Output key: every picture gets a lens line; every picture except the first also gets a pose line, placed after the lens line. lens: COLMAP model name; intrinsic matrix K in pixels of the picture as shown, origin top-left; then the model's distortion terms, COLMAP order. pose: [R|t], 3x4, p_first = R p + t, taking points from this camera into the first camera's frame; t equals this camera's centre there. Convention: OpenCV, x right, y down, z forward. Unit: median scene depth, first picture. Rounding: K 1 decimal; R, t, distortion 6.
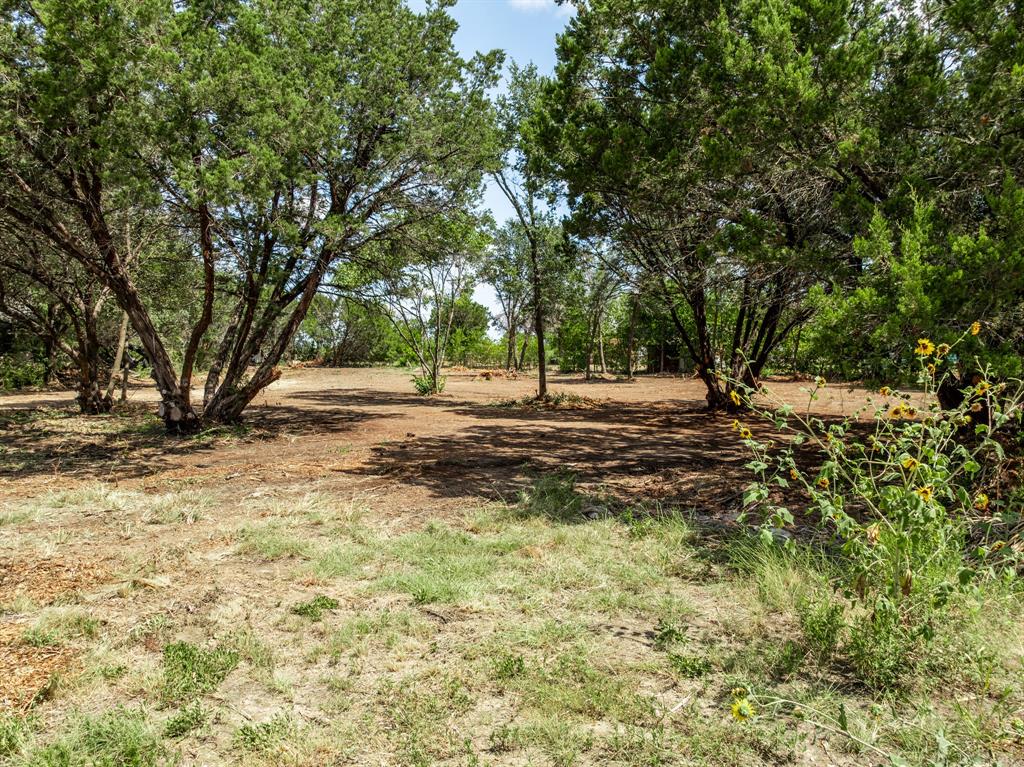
lens RADIAL K [[720.0, 0, 512.4], [0, 720.0, 379.7], [0, 0, 1]] dist [-0.037137, 0.025702]
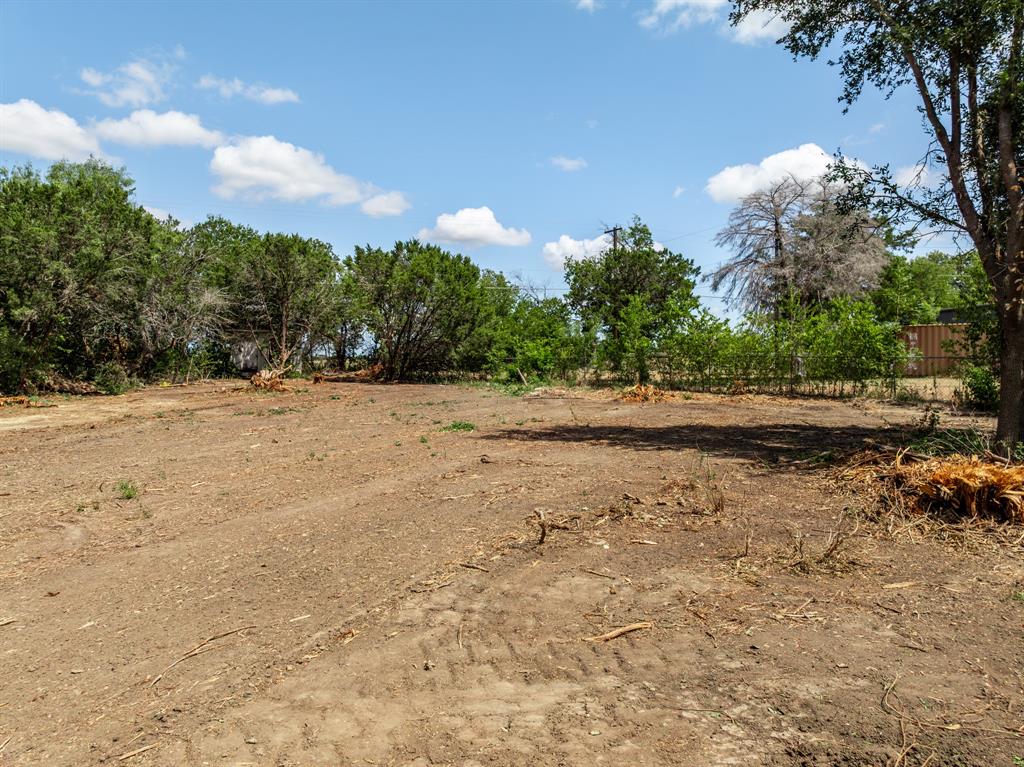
lens RADIAL K [[720.0, 0, 512.4], [0, 720.0, 379.7], [0, 0, 1]] dist [-0.037137, 0.025702]
pose [[0.978738, -0.000218, -0.205114, -0.083402], [-0.002044, 0.999939, -0.010817, -0.022009], [0.205104, 0.011006, 0.978678, 0.806314]]
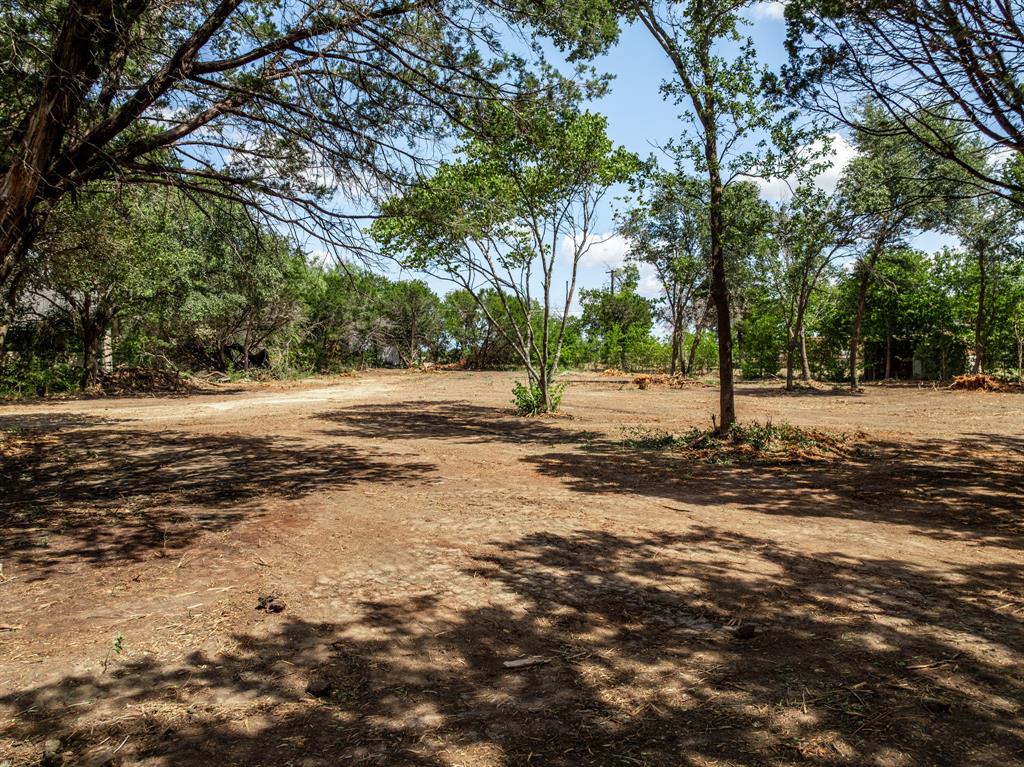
lens RADIAL K [[720.0, 0, 512.4], [0, 720.0, 379.7], [0, 0, 1]] dist [-0.037137, 0.025702]
pose [[0.972526, 0.006450, -0.232704, 0.006268], [-0.007695, 0.999961, -0.004441, -0.003910], [0.232666, 0.006109, 0.972538, 0.232422]]
